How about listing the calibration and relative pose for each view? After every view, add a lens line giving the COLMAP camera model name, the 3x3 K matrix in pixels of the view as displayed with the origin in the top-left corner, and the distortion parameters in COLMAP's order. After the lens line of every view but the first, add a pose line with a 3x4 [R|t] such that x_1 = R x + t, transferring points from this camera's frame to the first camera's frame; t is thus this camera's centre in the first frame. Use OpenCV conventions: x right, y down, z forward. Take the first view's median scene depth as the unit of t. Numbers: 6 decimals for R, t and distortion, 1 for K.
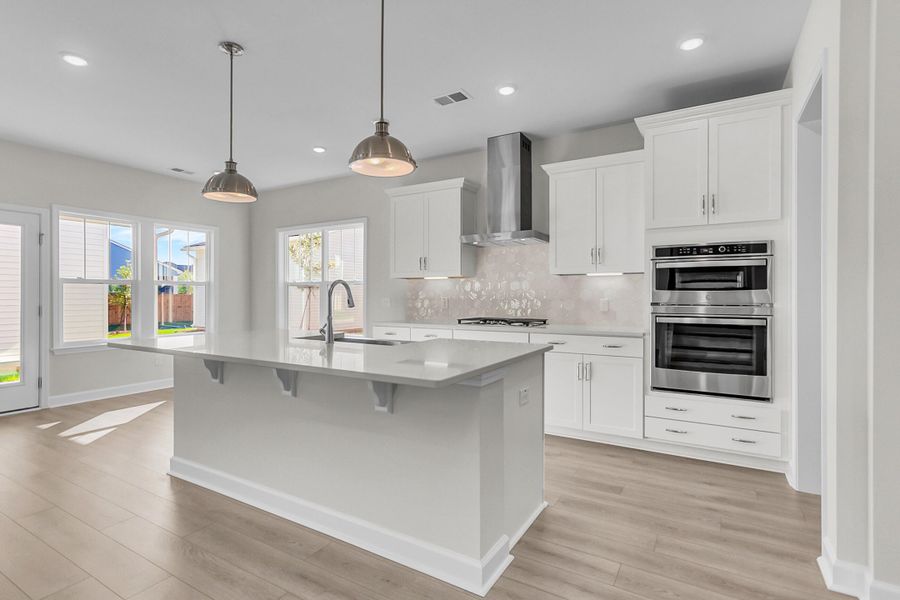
lens RADIAL K [[443.6, 0, 447.4], [0, 443.6, 296.3], [0, 0, 1]] dist [-0.001239, 0.001431]
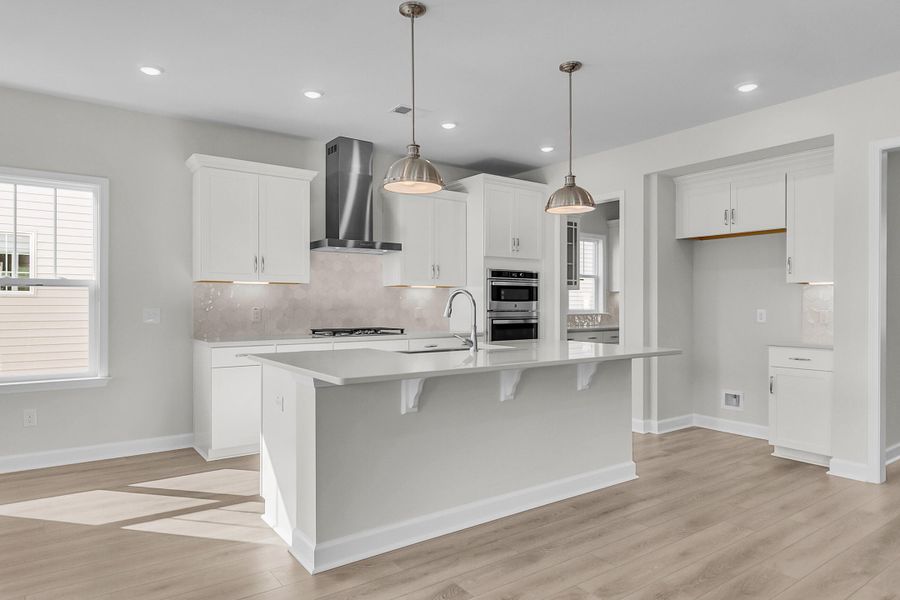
lens RADIAL K [[551.2, 0, 445.9], [0, 551.2, 303.9], [0, 0, 1]] dist [-0.000906, 0.000970]
pose [[0.397531, 0.000397, 0.917589, -1.183278], [0.000142, 1.000000, -0.000494, -0.003690], [-0.917589, 0.000327, 0.397530, 0.445046]]
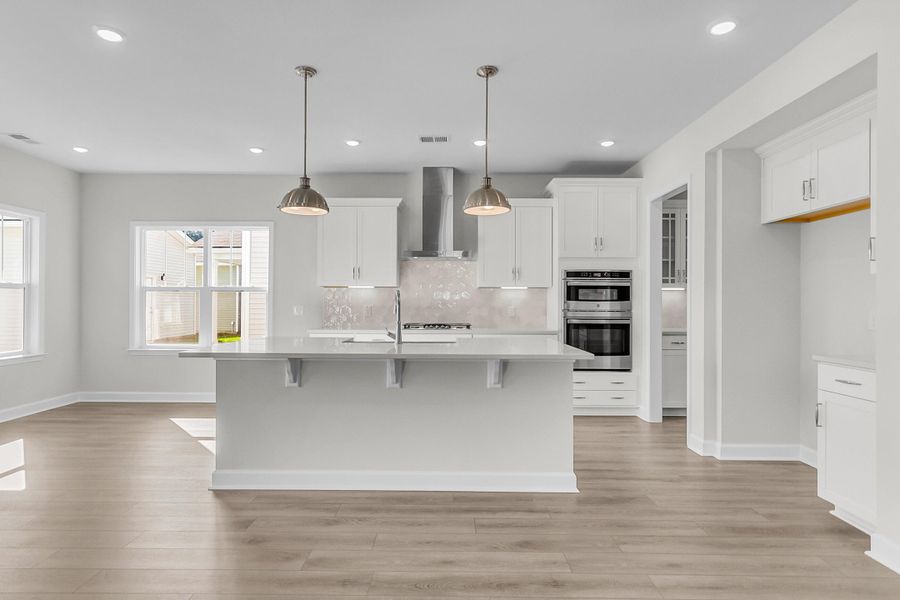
lens RADIAL K [[479.2, 0, 447.7], [0, 479.2, 302.5], [0, 0, 1]] dist [0.001585, 0.001574]
pose [[0.860745, 0.004294, 0.509018, -0.649873], [-0.003550, 0.999991, -0.002432, -0.002826], [-0.509023, 0.000286, 0.860753, -0.135990]]
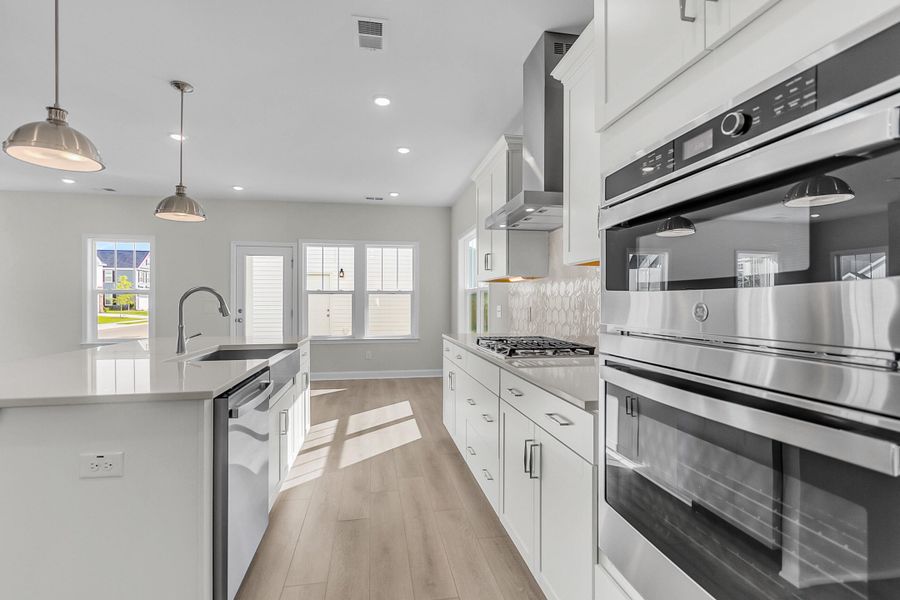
lens RADIAL K [[423.3, 0, 446.4], [0, 423.3, 300.9], [0, 0, 1]] dist [0.000832, 0.000397]
pose [[0.654308, -0.002832, -0.756223, 0.653760], [-0.000348, 0.999992, -0.004046, -0.003589], [0.756228, 0.002911, 0.654302, 0.672687]]
